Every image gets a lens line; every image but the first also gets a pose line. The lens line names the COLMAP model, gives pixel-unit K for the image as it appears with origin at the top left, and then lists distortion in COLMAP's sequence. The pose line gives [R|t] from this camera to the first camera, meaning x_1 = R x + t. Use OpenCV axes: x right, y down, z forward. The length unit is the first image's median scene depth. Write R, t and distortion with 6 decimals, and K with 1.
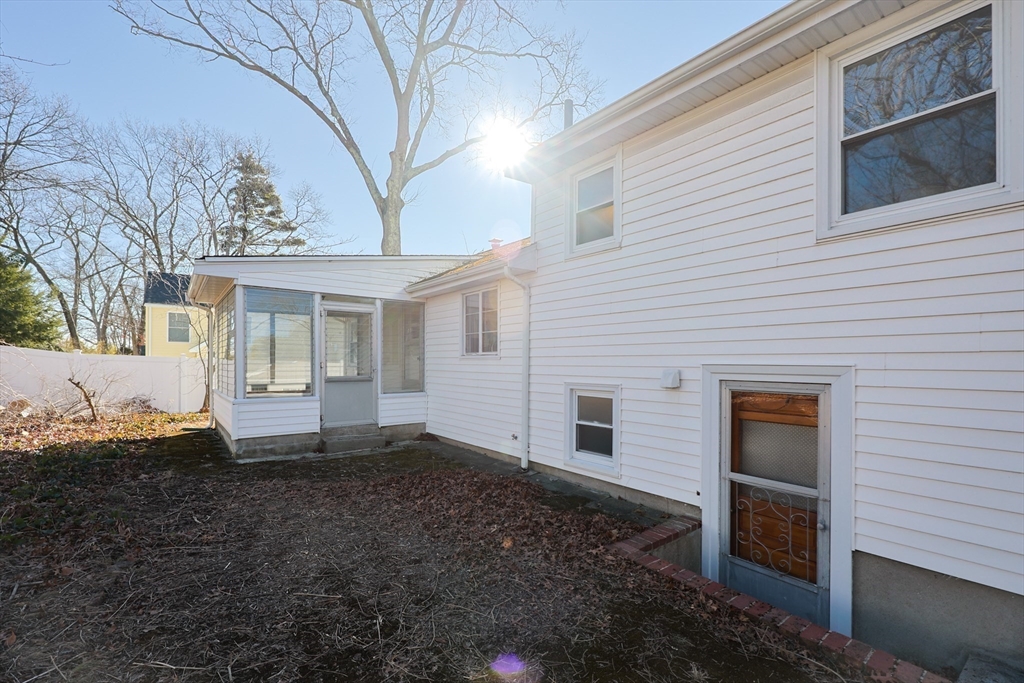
lens RADIAL K [[438.0, 0, 489.9], [0, 438.0, 359.3], [0, 0, 1]] dist [0.001110, 0.000086]
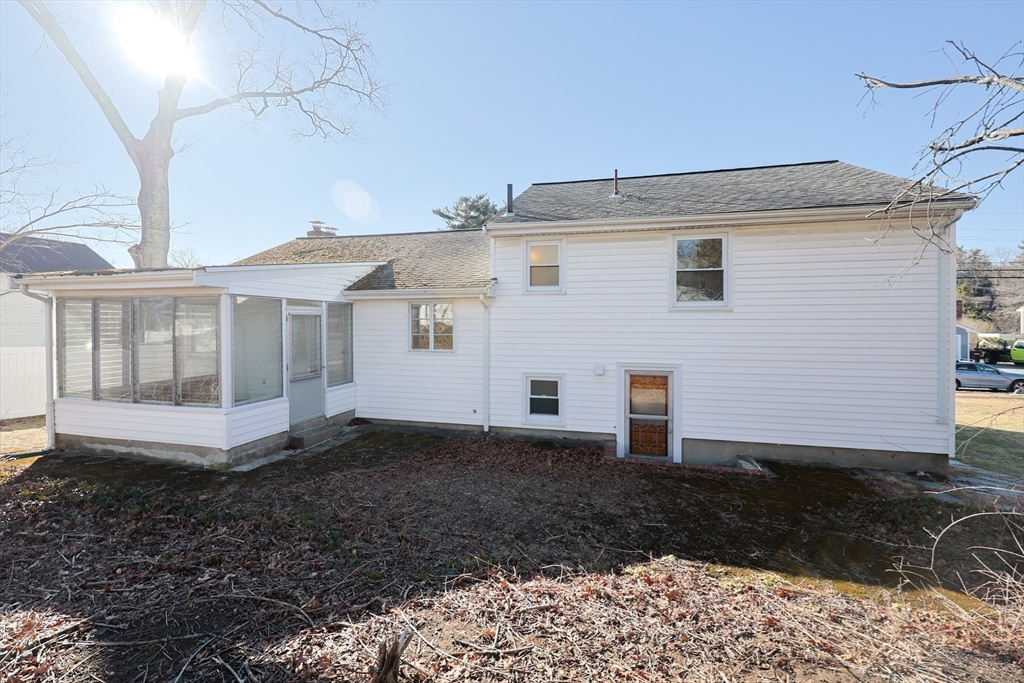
lens RADIAL K [[417.9, 0, 510.6], [0, 417.9, 335.2], [0, 0, 1]] dist [-0.000243, -0.000011]
pose [[0.800862, -0.019199, 0.598542, -0.798166], [0.003277, 0.999611, 0.027680, -0.127839], [-0.598840, -0.020207, 0.800613, -0.178471]]
